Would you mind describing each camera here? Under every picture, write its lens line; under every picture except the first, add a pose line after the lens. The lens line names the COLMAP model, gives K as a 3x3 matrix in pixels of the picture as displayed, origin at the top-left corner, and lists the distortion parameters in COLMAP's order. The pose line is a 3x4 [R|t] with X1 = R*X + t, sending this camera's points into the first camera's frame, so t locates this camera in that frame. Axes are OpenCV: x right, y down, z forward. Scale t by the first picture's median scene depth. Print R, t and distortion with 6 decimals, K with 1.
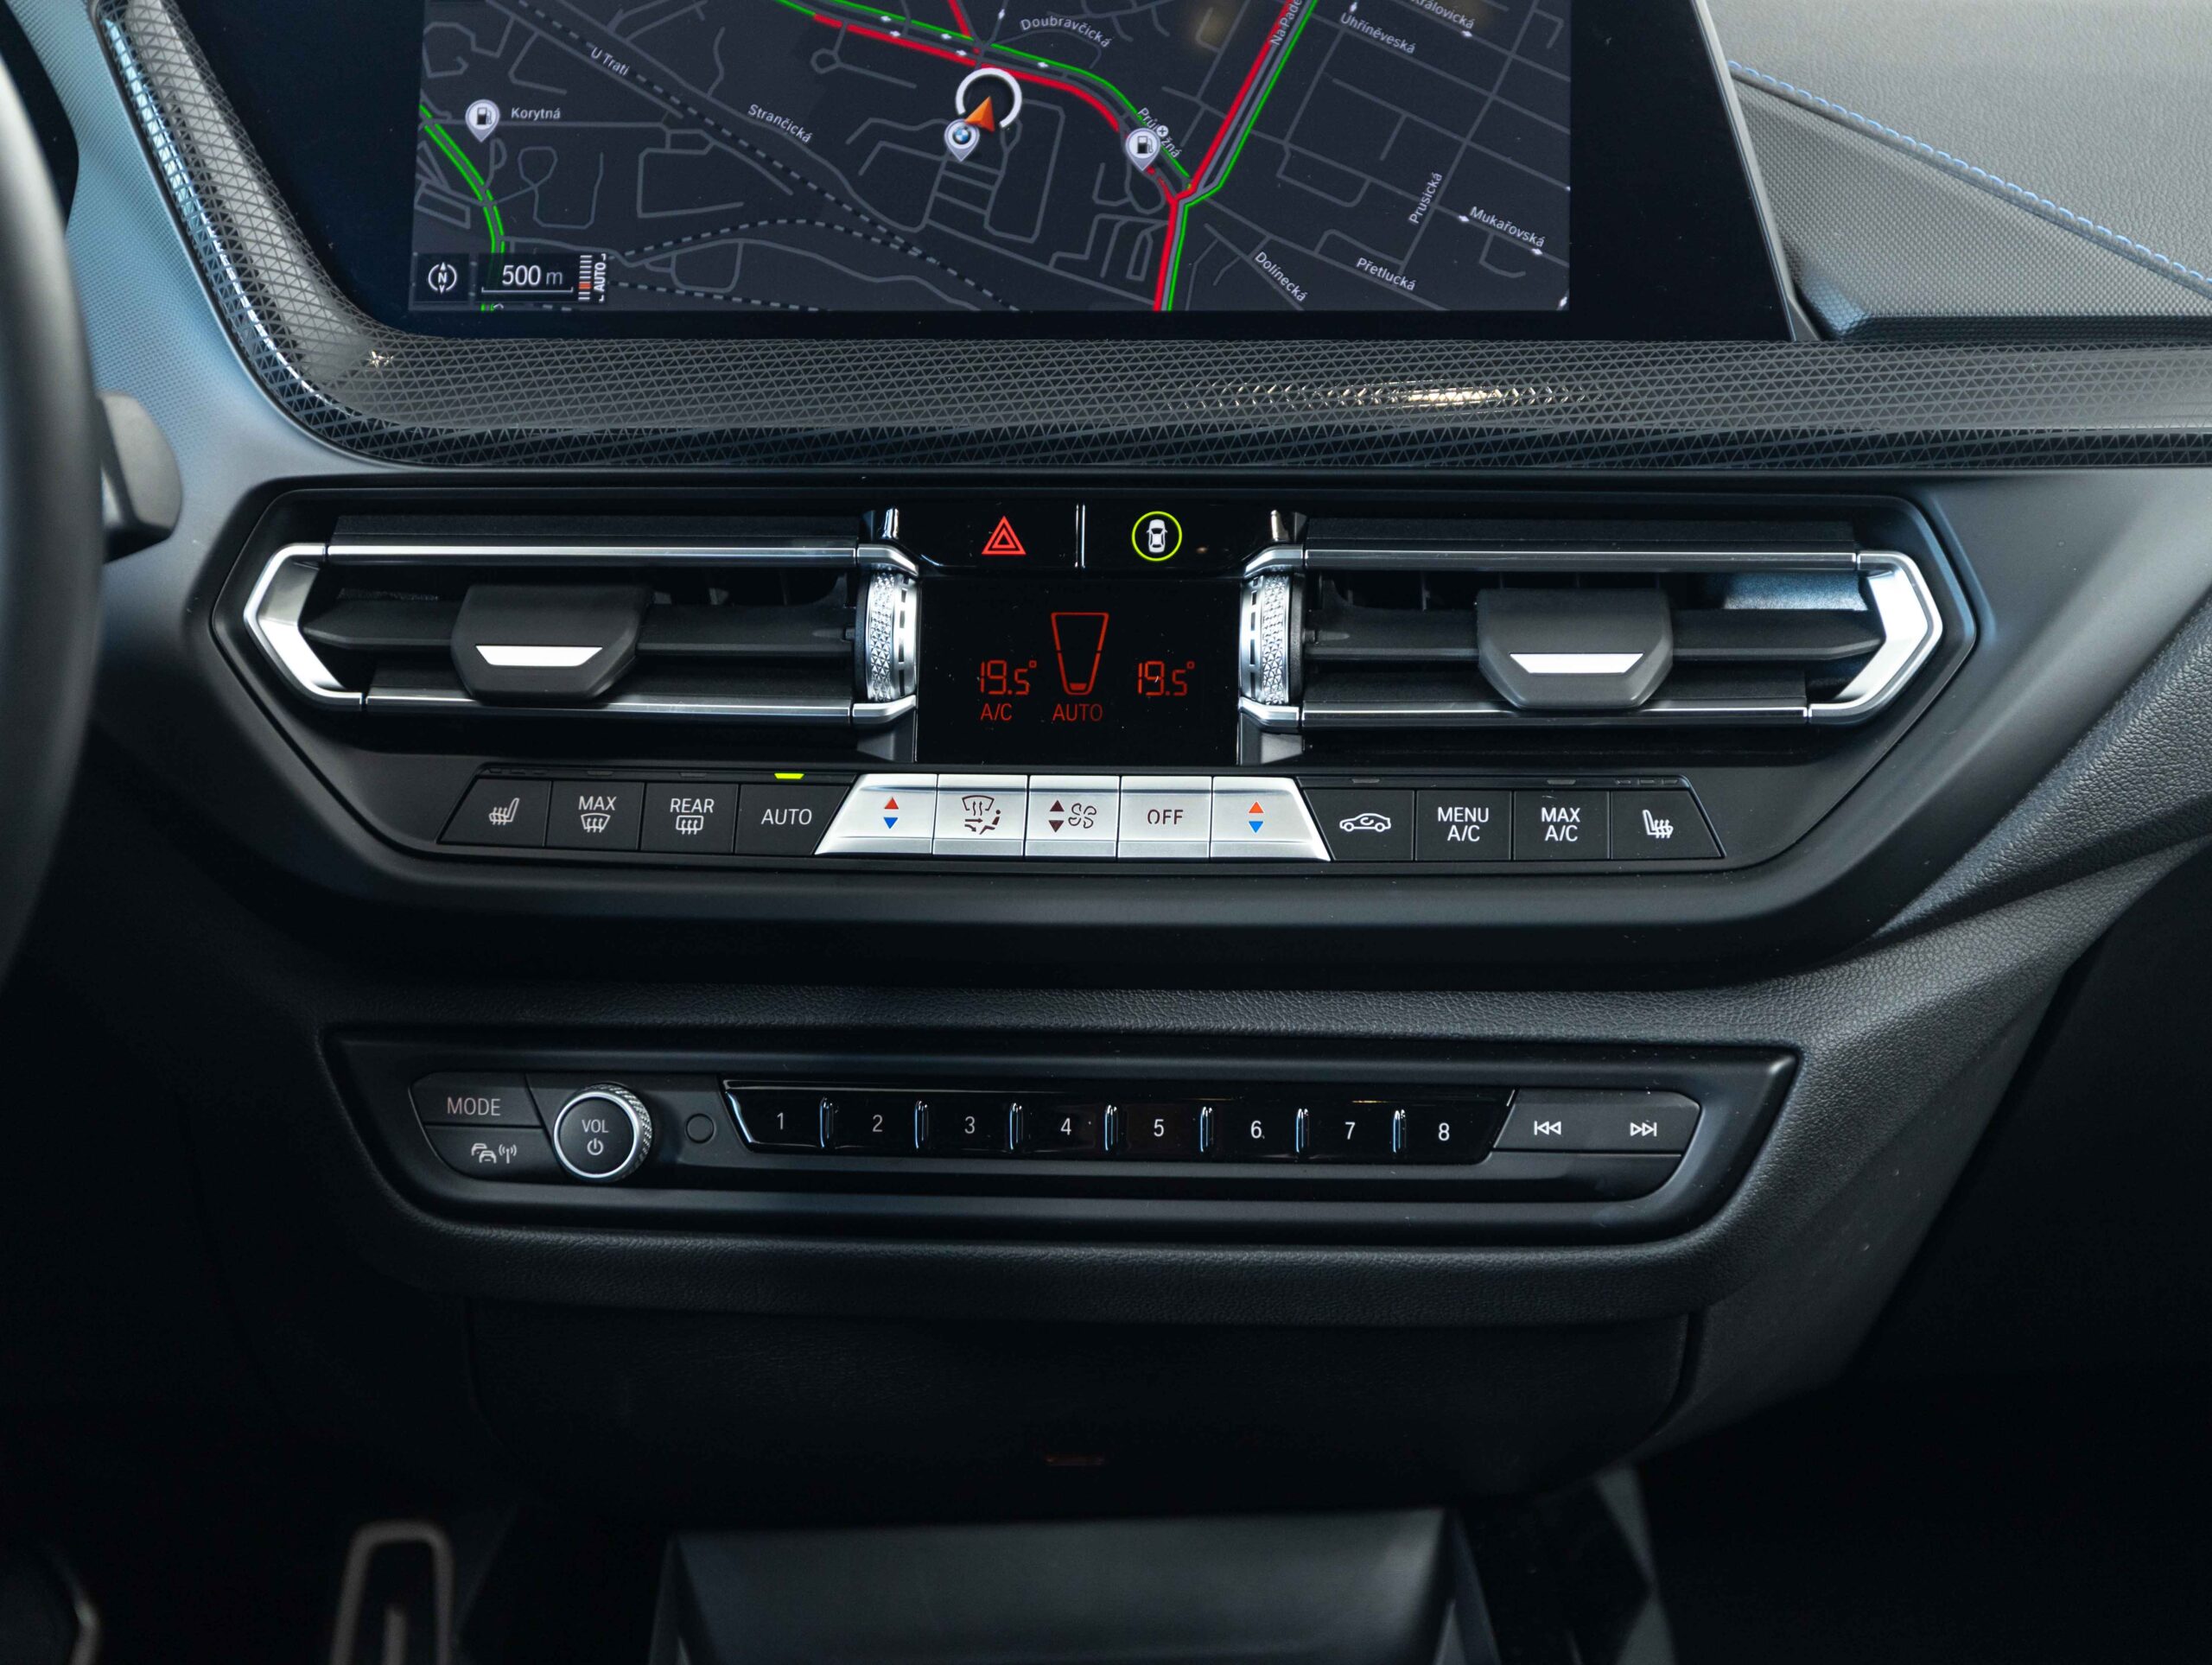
lens RADIAL K [[4404.3, 0, 1098.1], [0, 4404.3, 829.9], [0, 0, 1]] dist [-0.006077, 0.000000]
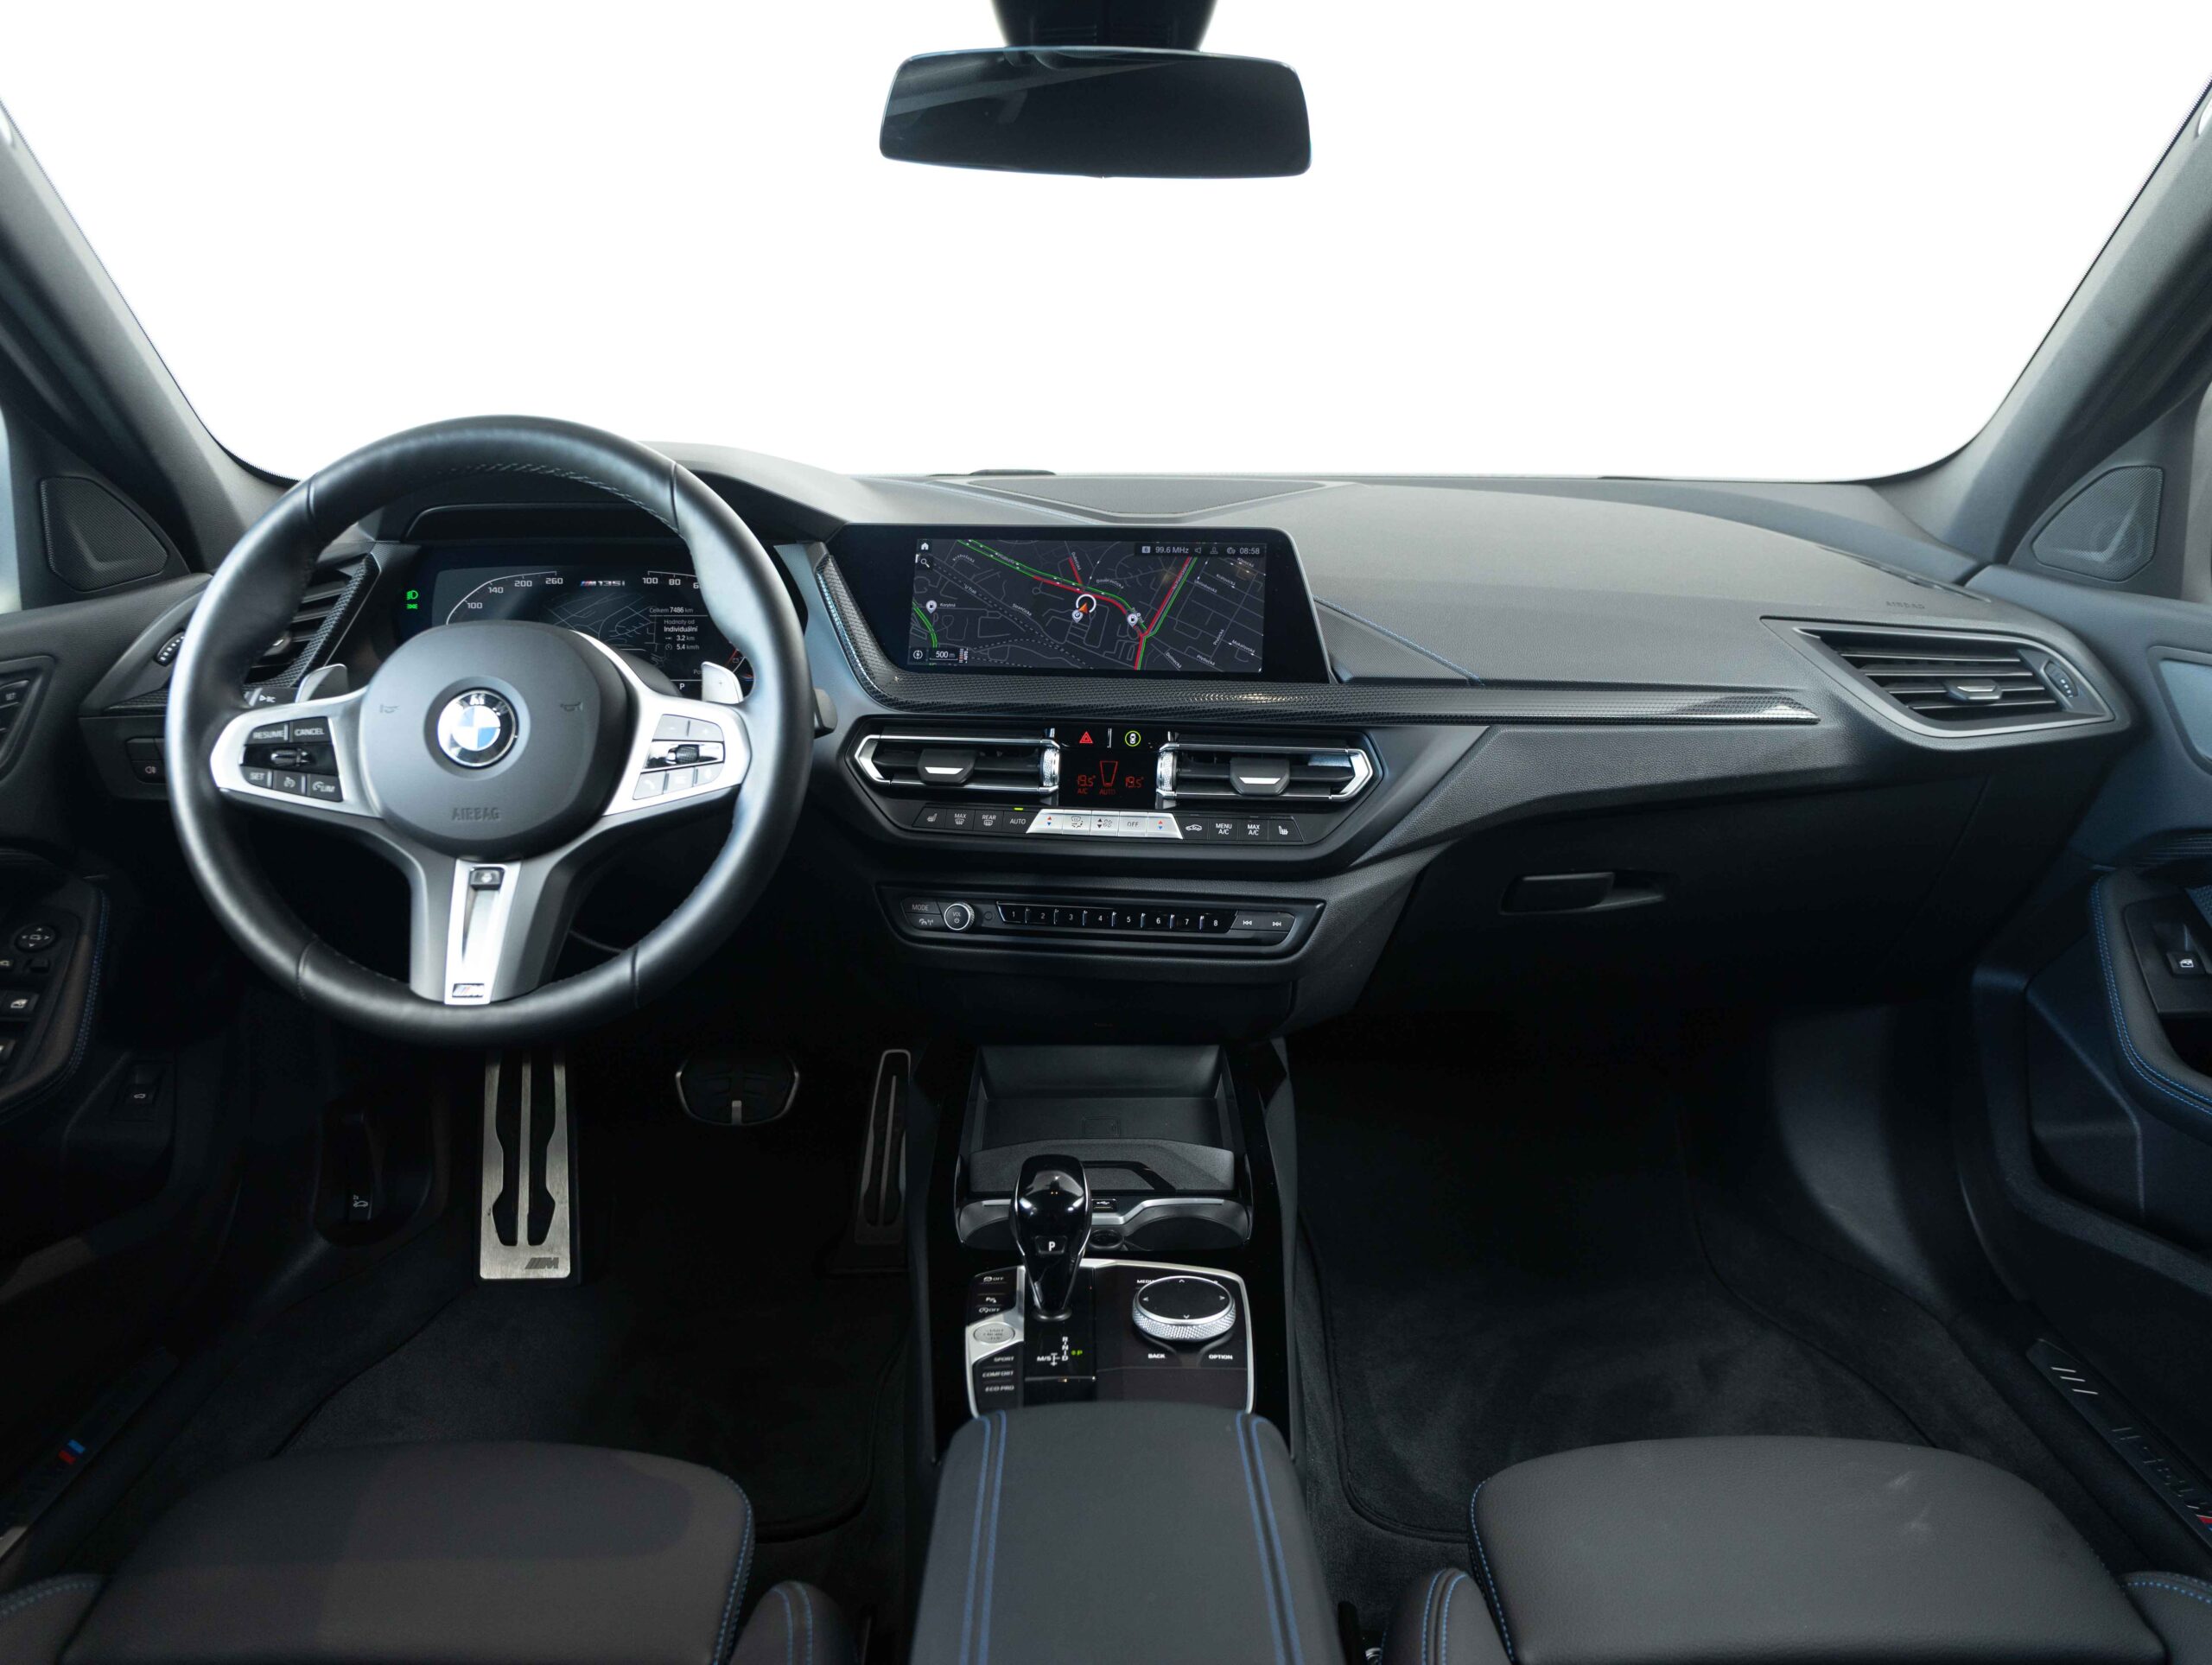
lens RADIAL K [[1566.4, 0, 1105.1], [0, 1566.4, 840.6], [0, 0, 1]] dist [-0.004763, 0.000244]
pose [[0.999163, 0.026178, -0.031447, 0.030986], [-0.026299, 0.999648, -0.003452, 0.013400], [0.031345, 0.004276, 0.999499, -0.161408]]
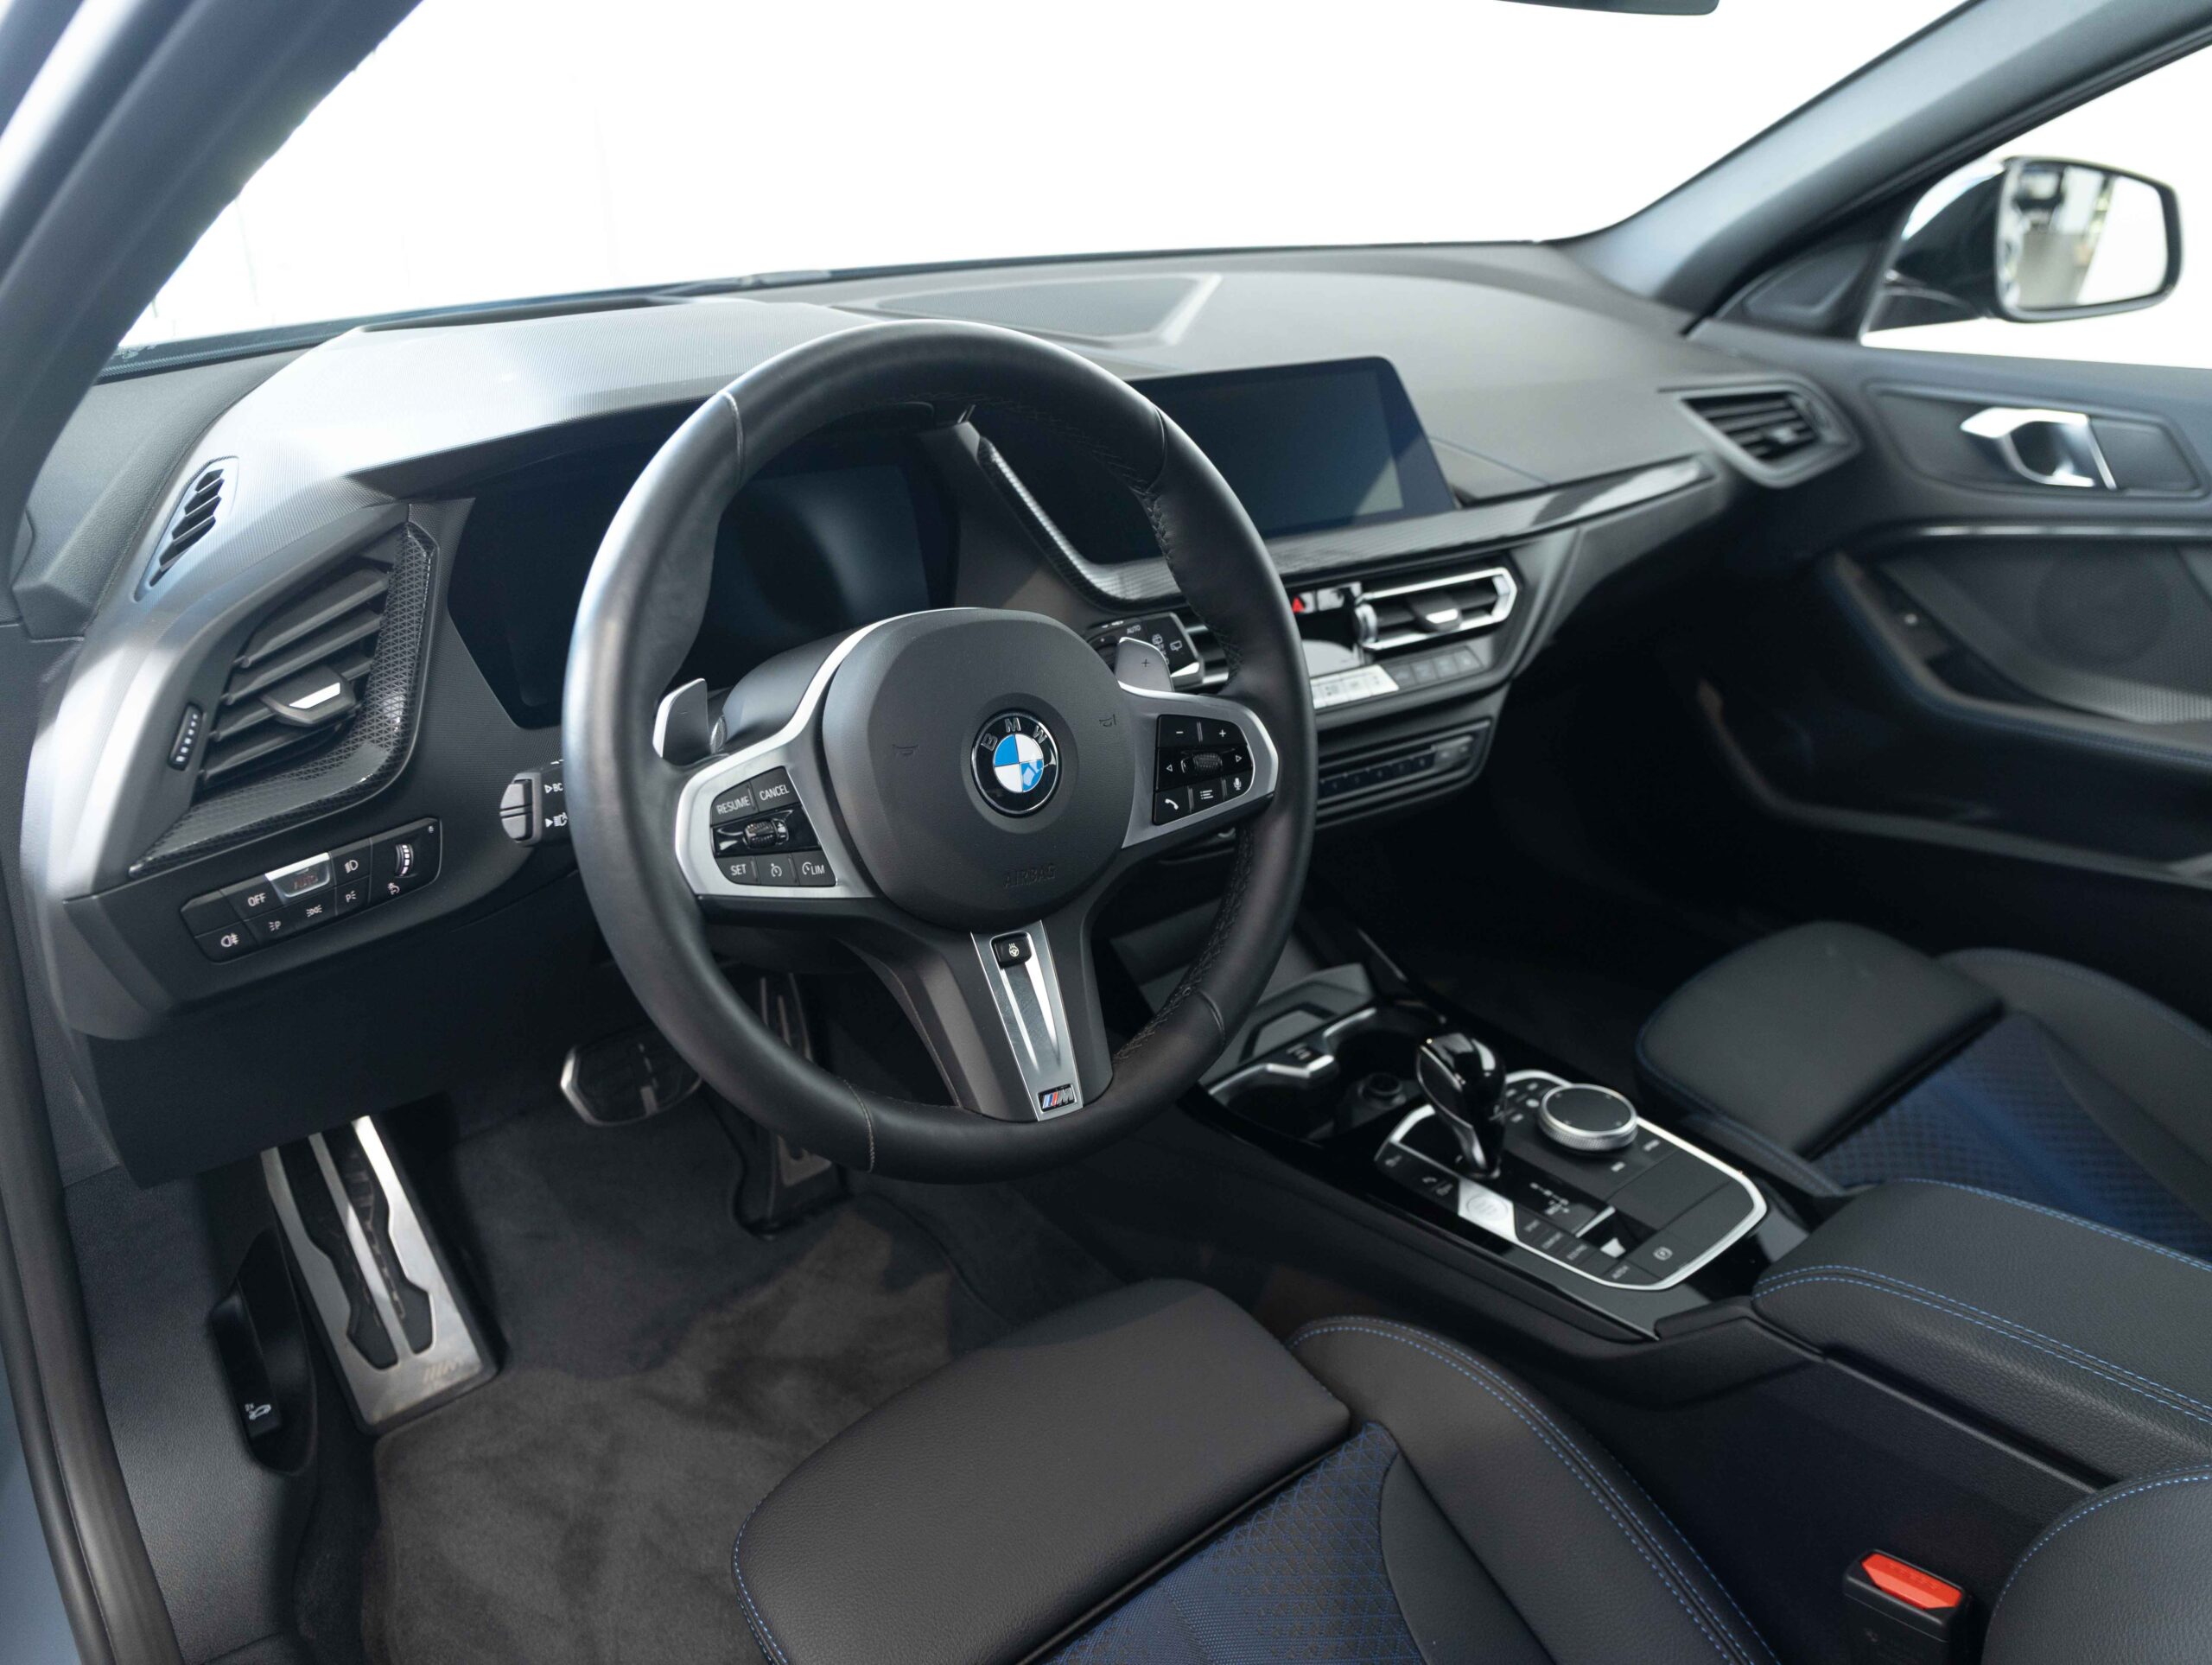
lens RADIAL K [[1566.4, 0, 1099.1], [0, 1566.4, 819.7], [0, 0, 1]] dist [-0.004763, 0.000244]
pose [[0.802409, -0.235988, 0.548133, -0.762063], [0.128651, 0.965299, 0.227259, -0.185601], [-0.582743, -0.111837, 0.804925, 0.176338]]
